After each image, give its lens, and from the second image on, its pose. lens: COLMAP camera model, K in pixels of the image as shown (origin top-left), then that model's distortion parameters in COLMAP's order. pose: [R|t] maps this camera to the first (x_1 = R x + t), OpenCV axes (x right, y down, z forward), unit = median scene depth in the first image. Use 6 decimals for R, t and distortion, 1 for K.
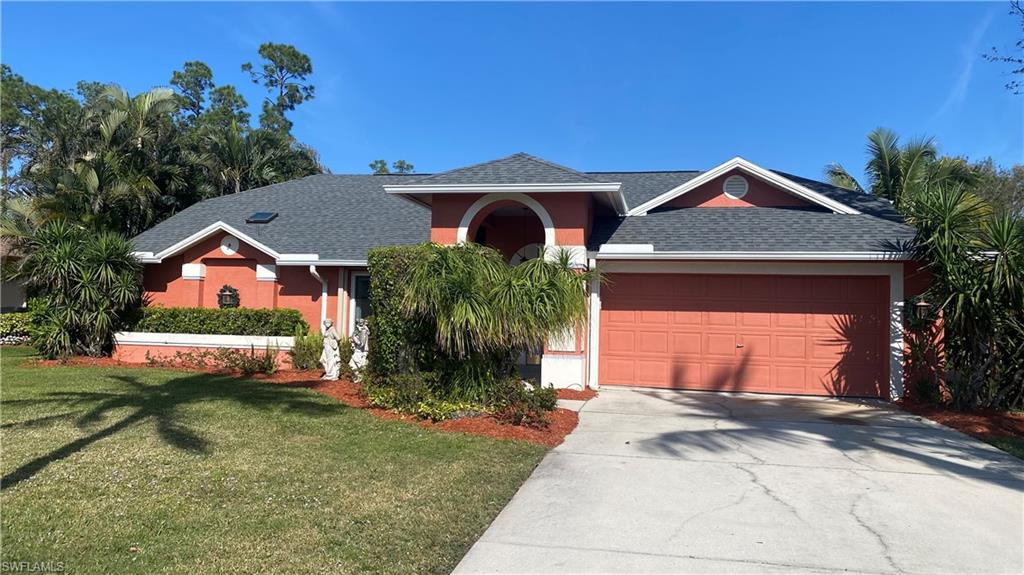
lens RADIAL K [[787.2, 0, 512.0], [0, 787.2, 287.5], [0, 0, 1]] dist [0.112642, -0.185923]
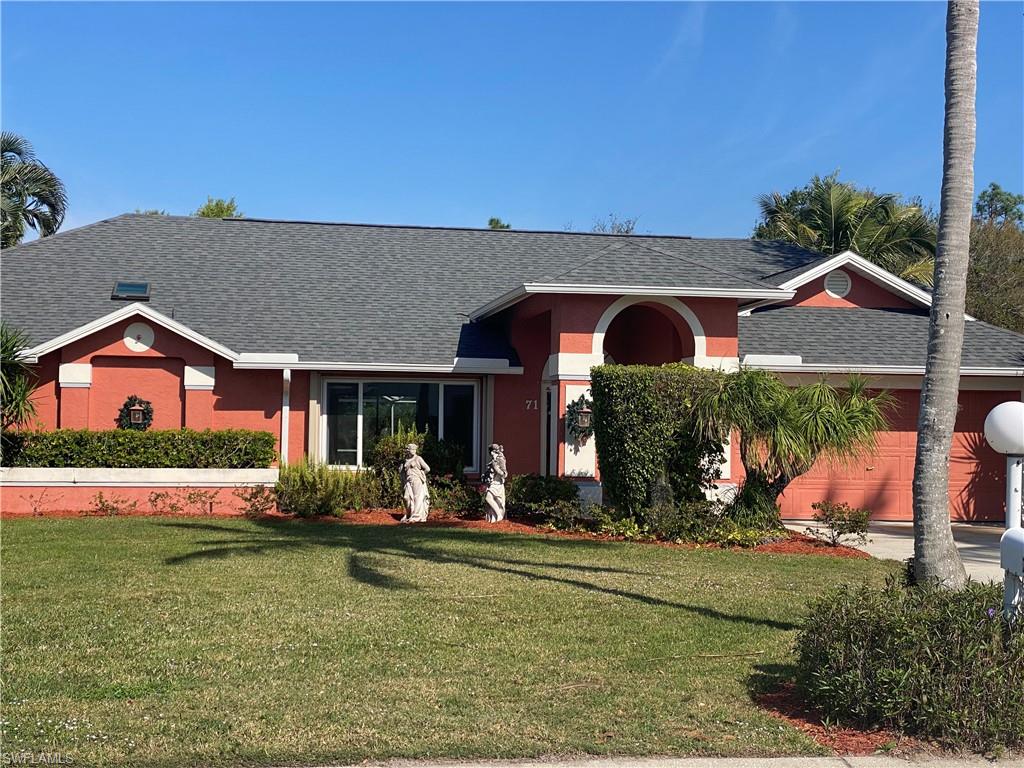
lens RADIAL K [[1549.1, 0, 512.0], [0, 1549.1, 384.0], [0, 0, 1]] dist [-0.008108, 1.394383]
pose [[0.931337, -0.000203, 0.364158, -0.575471], [-0.004063, 0.999932, 0.010947, -0.030660], [-0.364135, -0.011675, 0.931273, -0.382744]]
